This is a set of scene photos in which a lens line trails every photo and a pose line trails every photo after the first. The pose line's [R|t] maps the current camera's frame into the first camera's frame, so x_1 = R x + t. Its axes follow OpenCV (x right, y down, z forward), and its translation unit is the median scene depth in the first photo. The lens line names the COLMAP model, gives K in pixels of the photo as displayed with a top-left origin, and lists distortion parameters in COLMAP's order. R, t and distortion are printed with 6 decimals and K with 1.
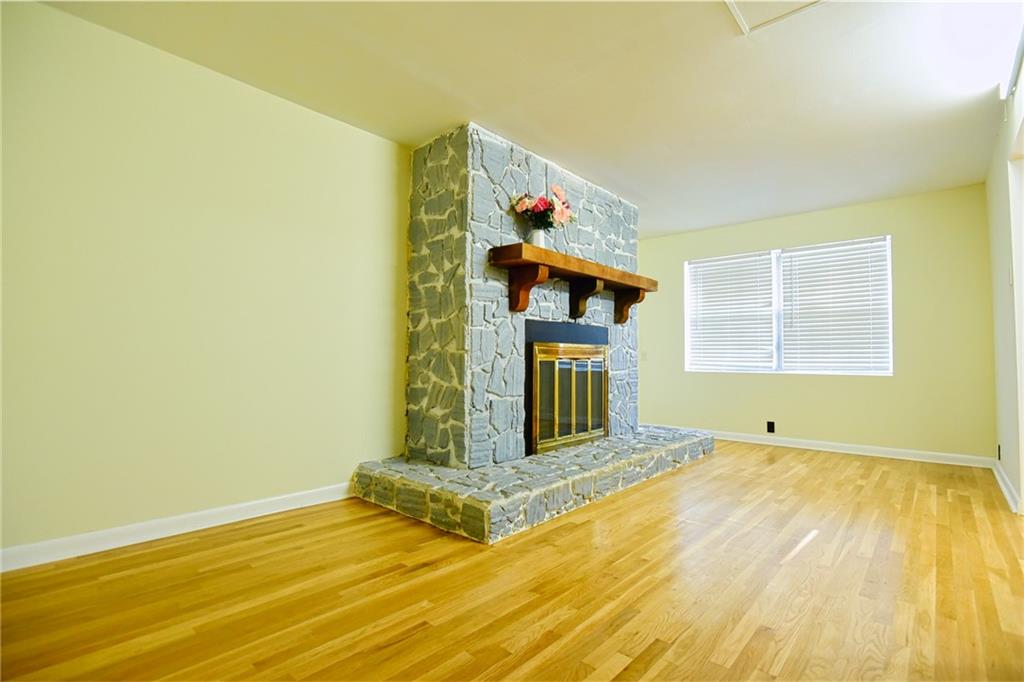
lens RADIAL K [[470.2, 0, 512.0], [0, 470.2, 343.5], [0, 0, 1]] dist [-0.019698, -0.000750]
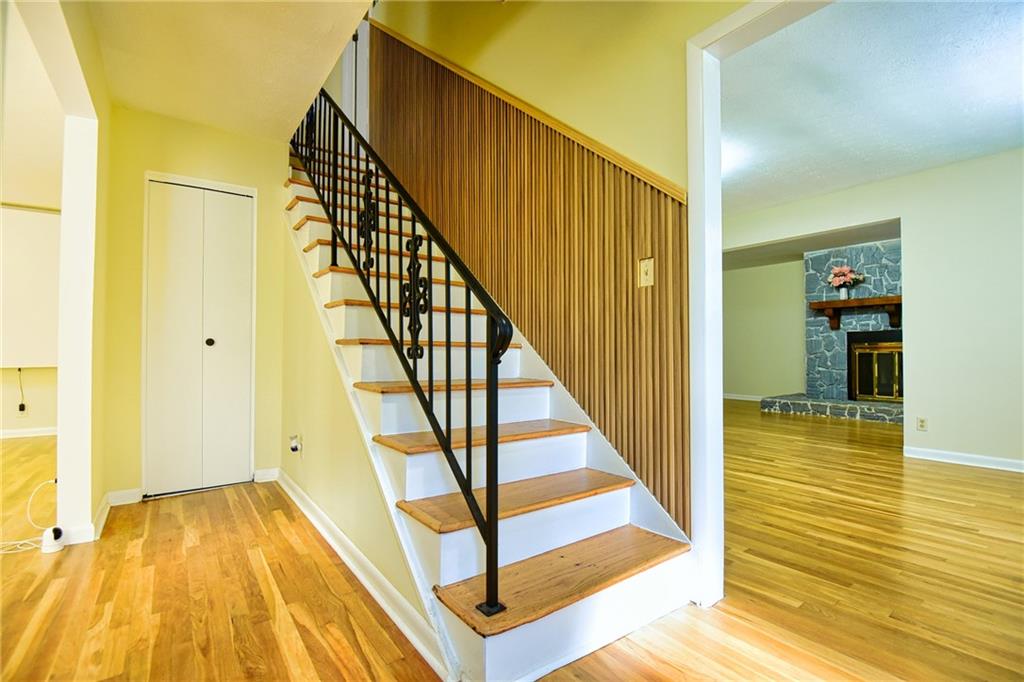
lens RADIAL K [[470.2, 0, 512.8], [0, 470.2, 344.5], [0, 0, 1]] dist [-0.019698, -0.000750]
pose [[-0.196095, -0.023250, -0.980309, 2.245898], [0.035908, 0.998878, -0.030873, 0.010542], [0.979927, -0.041255, -0.195041, -0.008108]]
